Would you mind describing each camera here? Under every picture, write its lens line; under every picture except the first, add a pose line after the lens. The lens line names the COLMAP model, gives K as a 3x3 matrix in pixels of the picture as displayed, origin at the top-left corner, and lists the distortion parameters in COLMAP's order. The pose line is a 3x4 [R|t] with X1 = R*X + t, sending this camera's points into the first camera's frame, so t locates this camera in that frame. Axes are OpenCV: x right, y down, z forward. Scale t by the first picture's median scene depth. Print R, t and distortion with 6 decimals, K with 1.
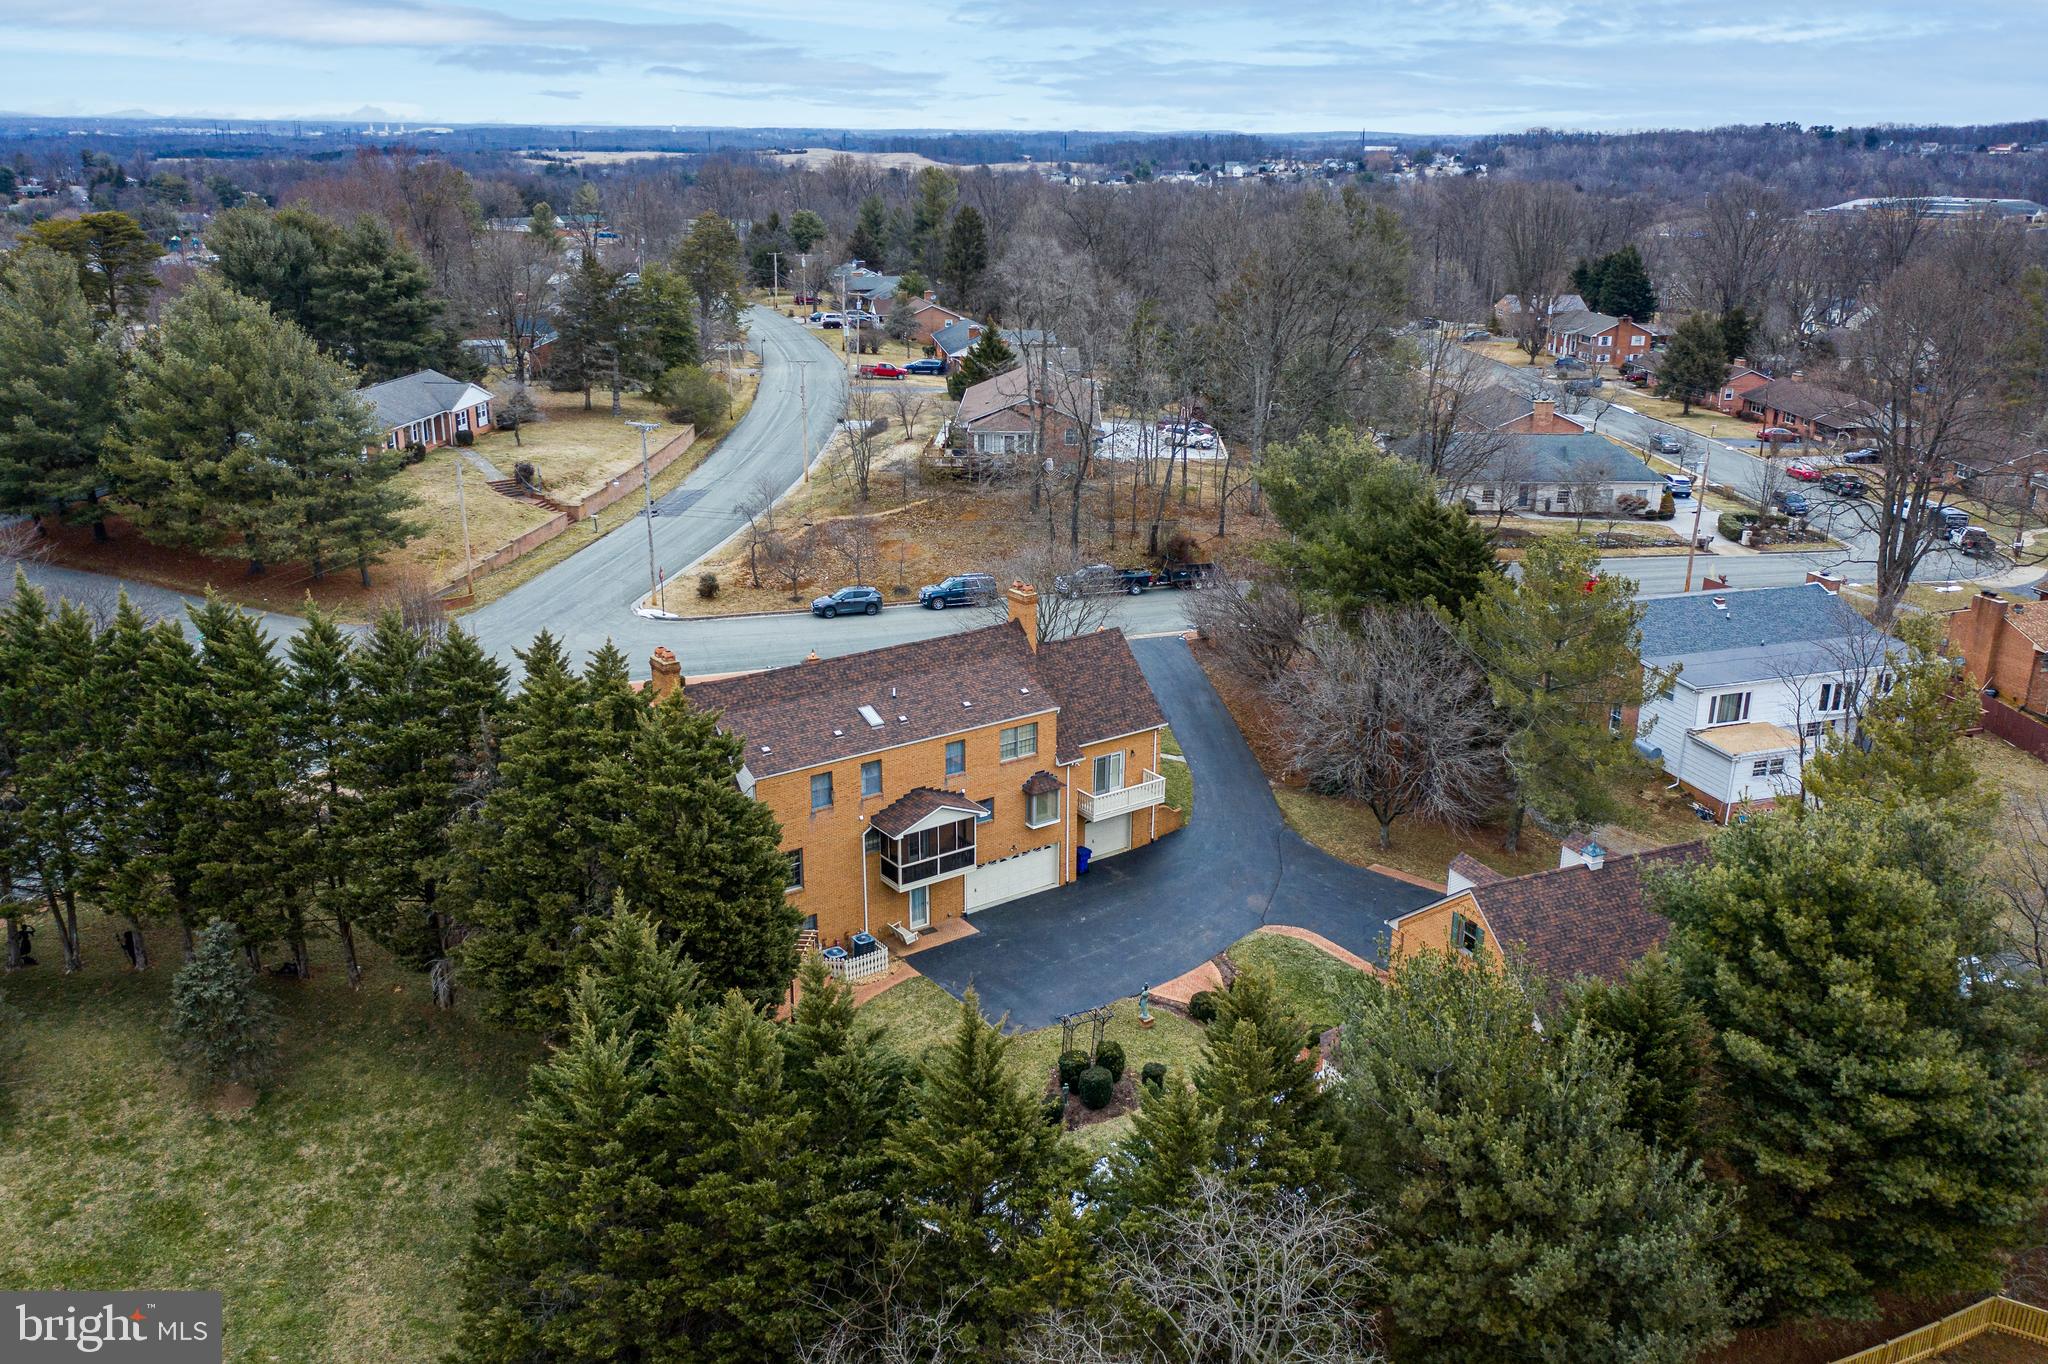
lens RADIAL K [[1666.7, 0, 1024.0], [0, 1666.7, 682.0], [0, 0, 1]] dist [-0.006995, 0.009424]
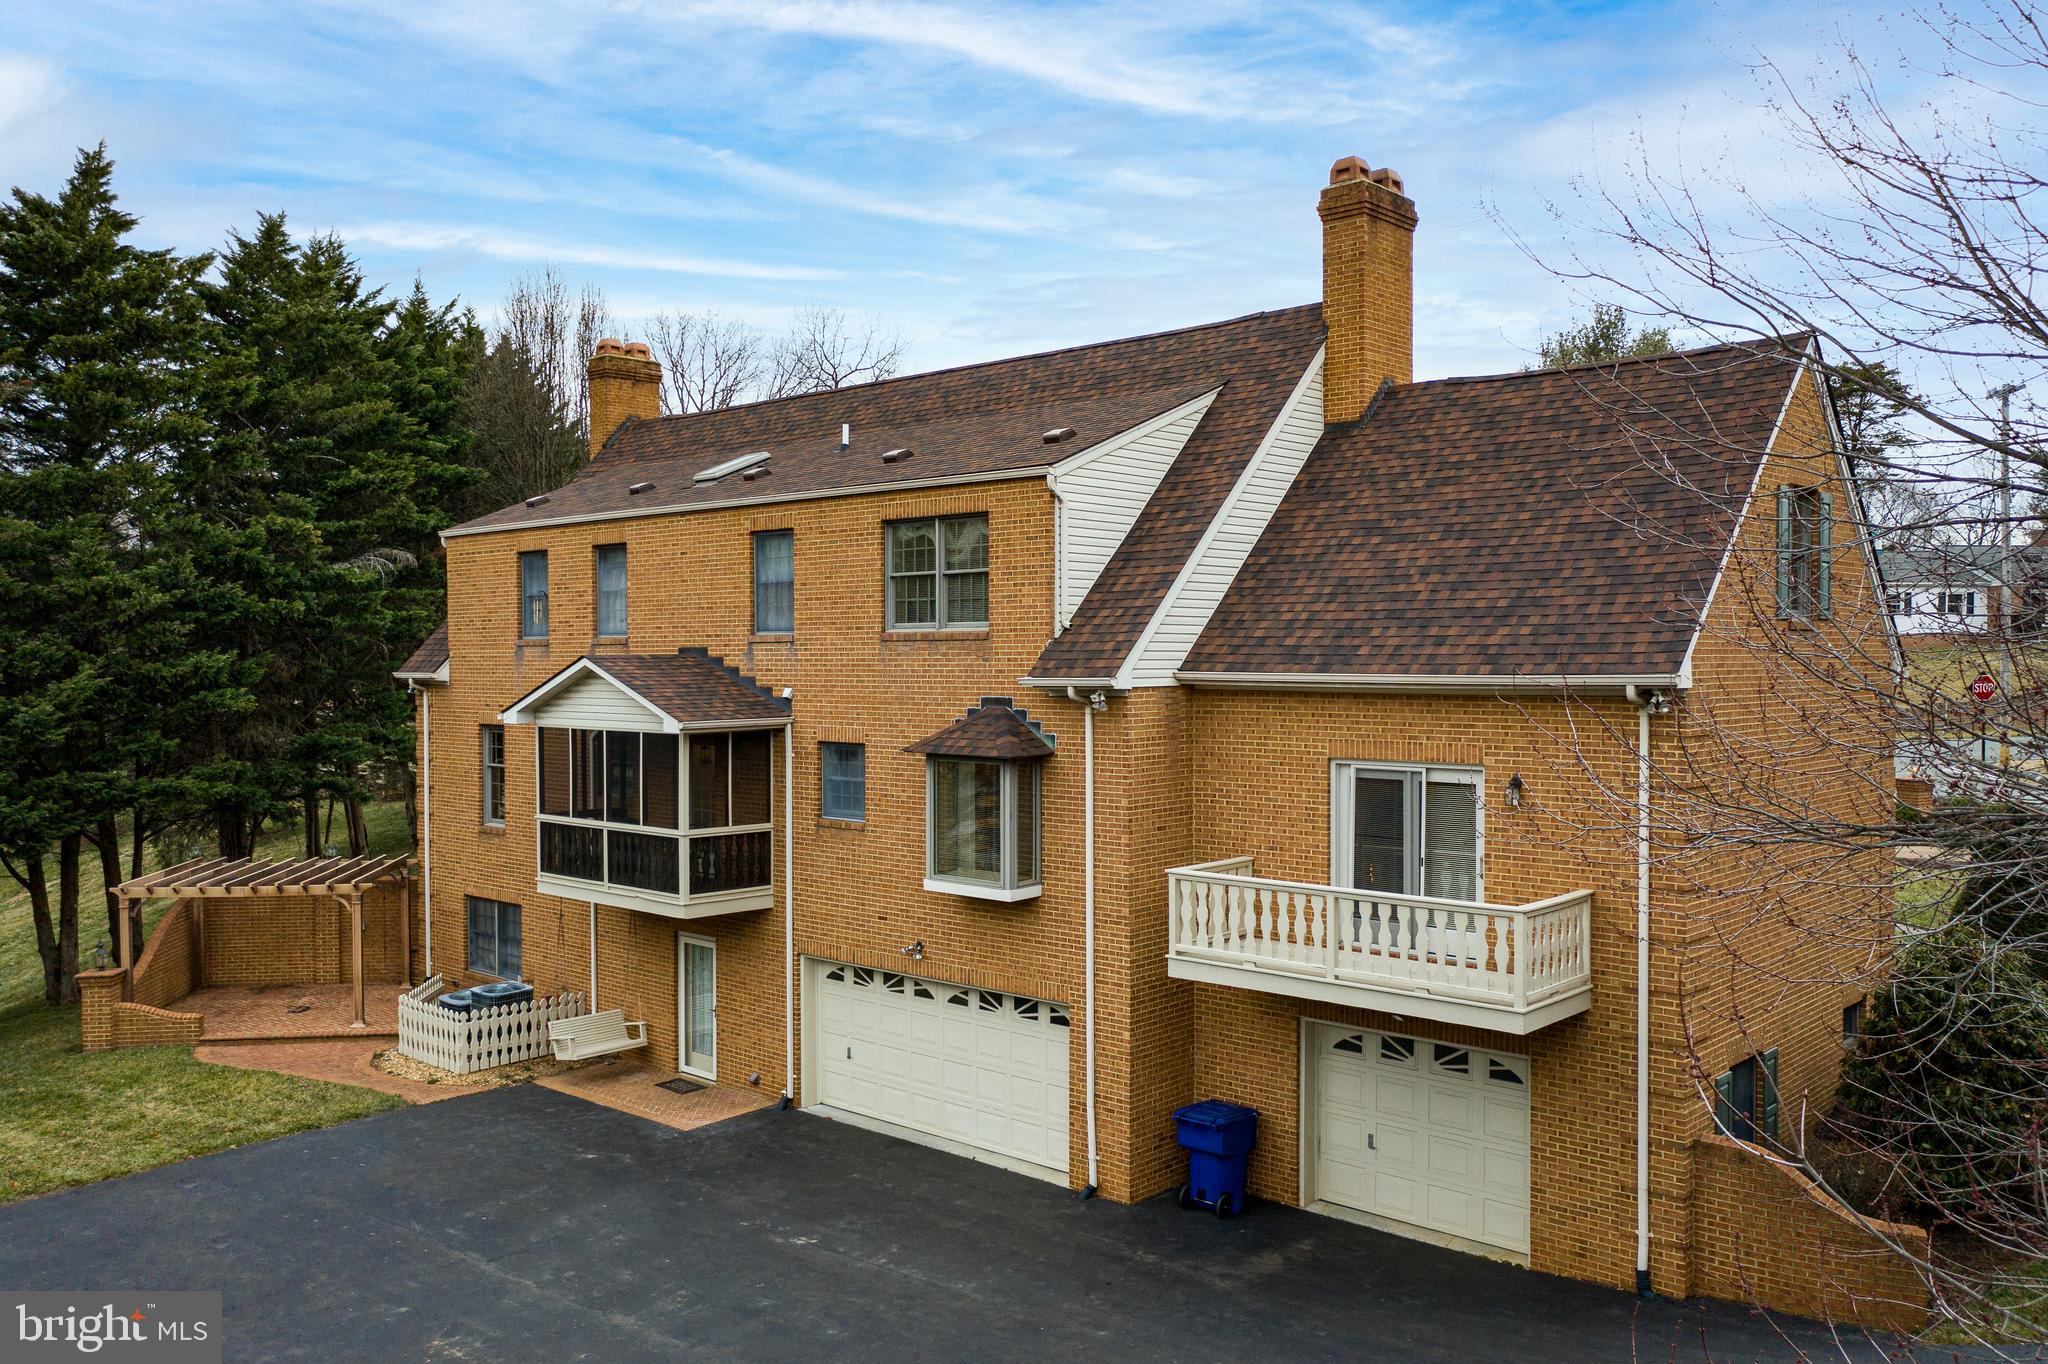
lens RADIAL K [[1619.5, 0, 1024.0], [0, 1619.5, 682.0], [0, 0, 1]] dist [-0.004681, 0.035255]
pose [[0.203885, 0.010821, -0.978935, 0.279241], [-0.303462, 0.951386, -0.052686, 0.064008], [0.930775, 0.307811, 0.197257, 0.949742]]
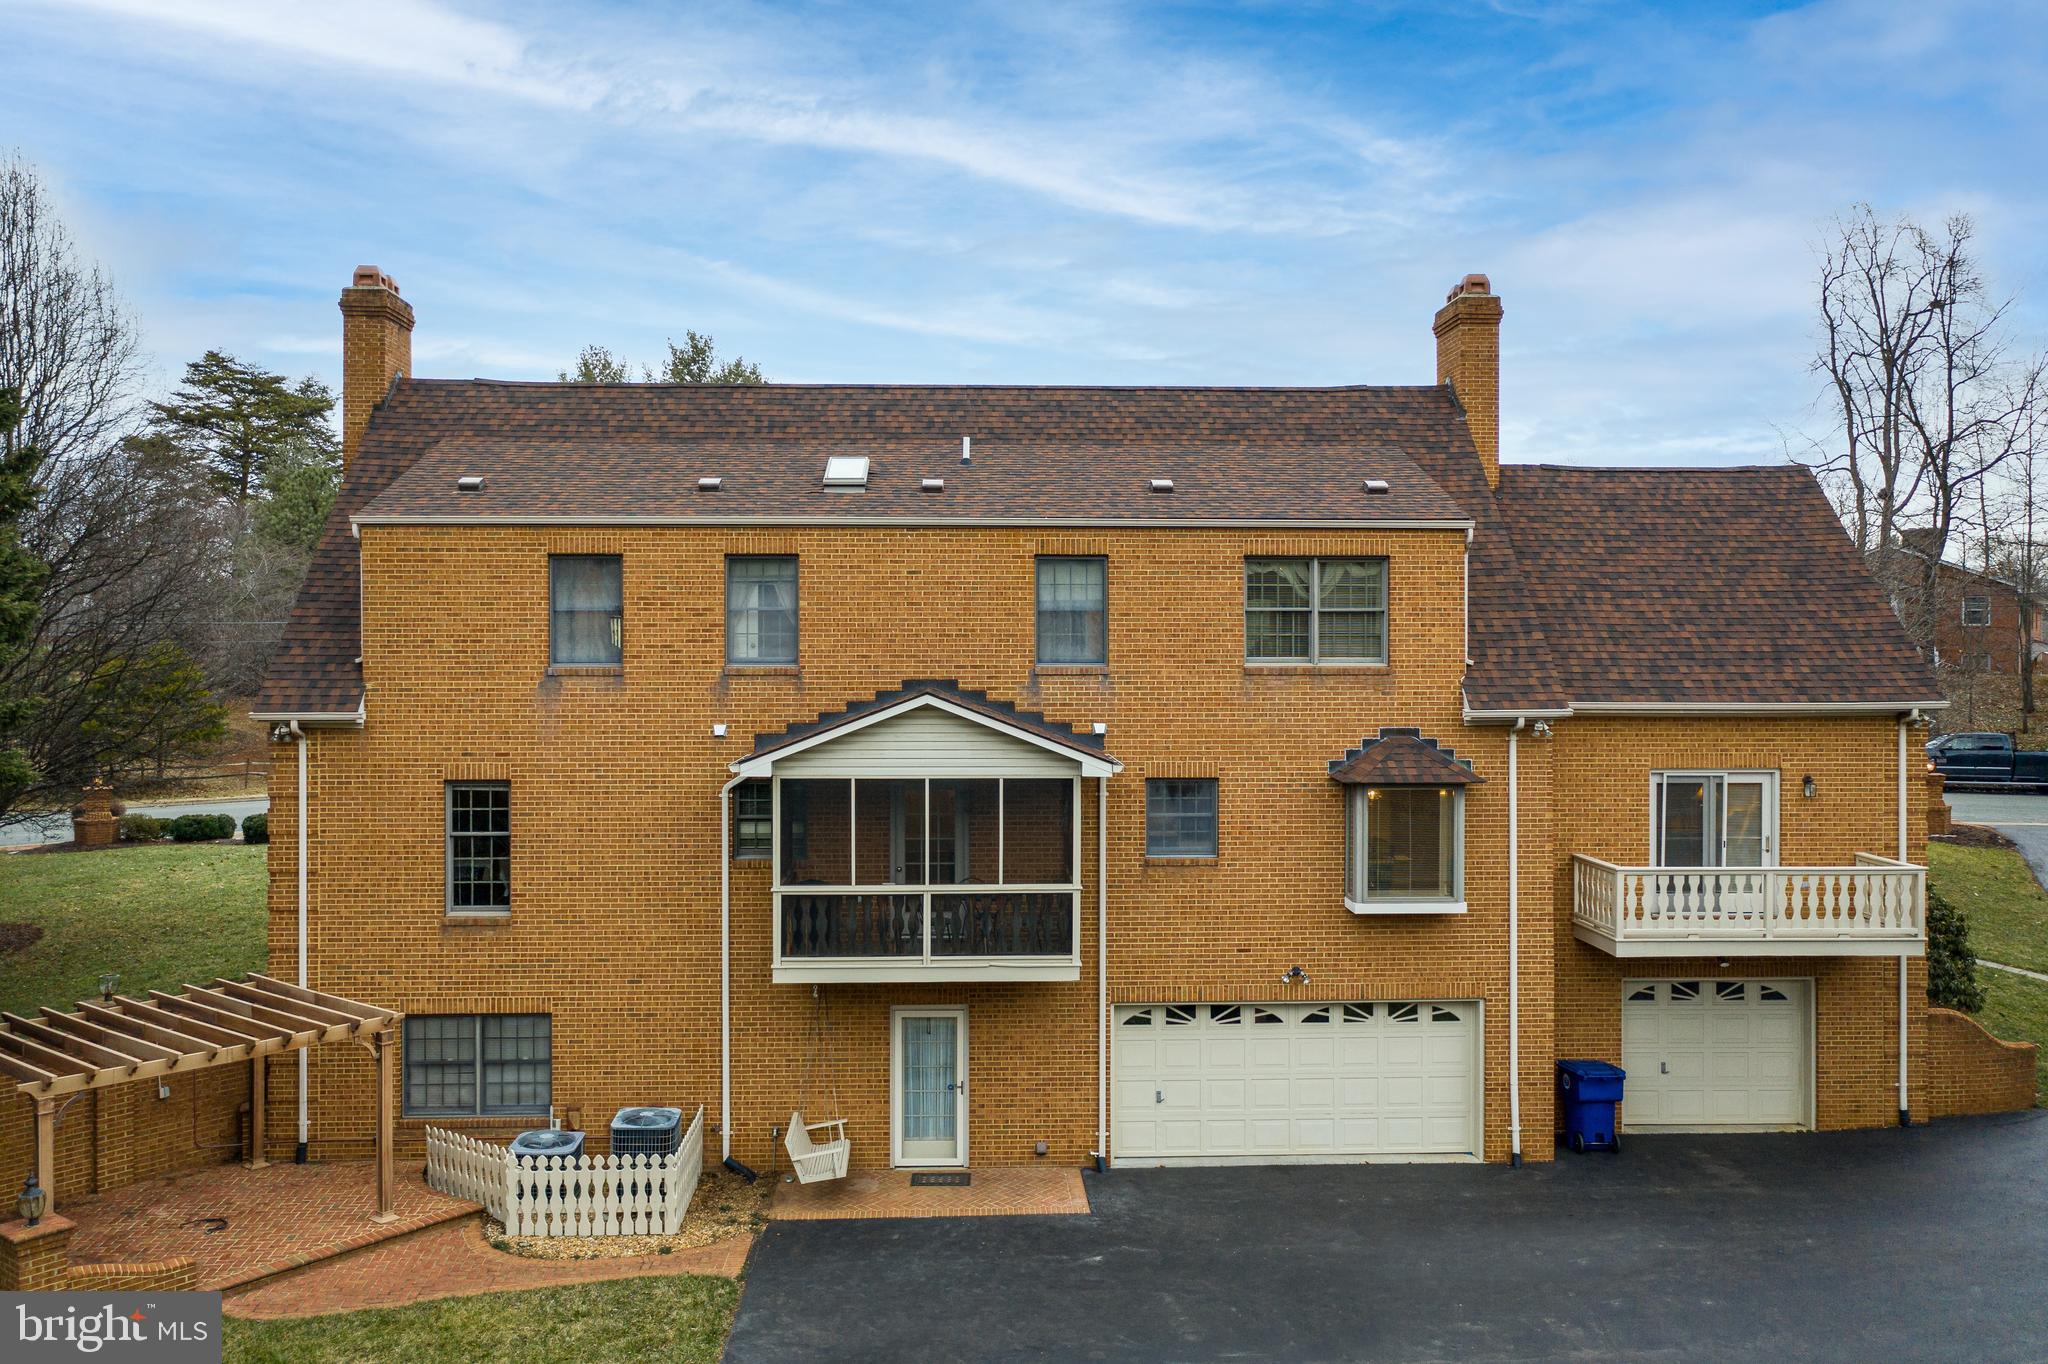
lens RADIAL K [[1611.7, 0, 1021.6], [0, 1611.7, 665.0], [0, 0, 1]] dist [0.002187, 0.040171]
pose [[0.836246, -0.000241, -0.548354, 0.113797], [-0.168292, 0.951628, -0.257065, 0.130201], [0.521891, 0.307253, 0.795754, 0.725065]]
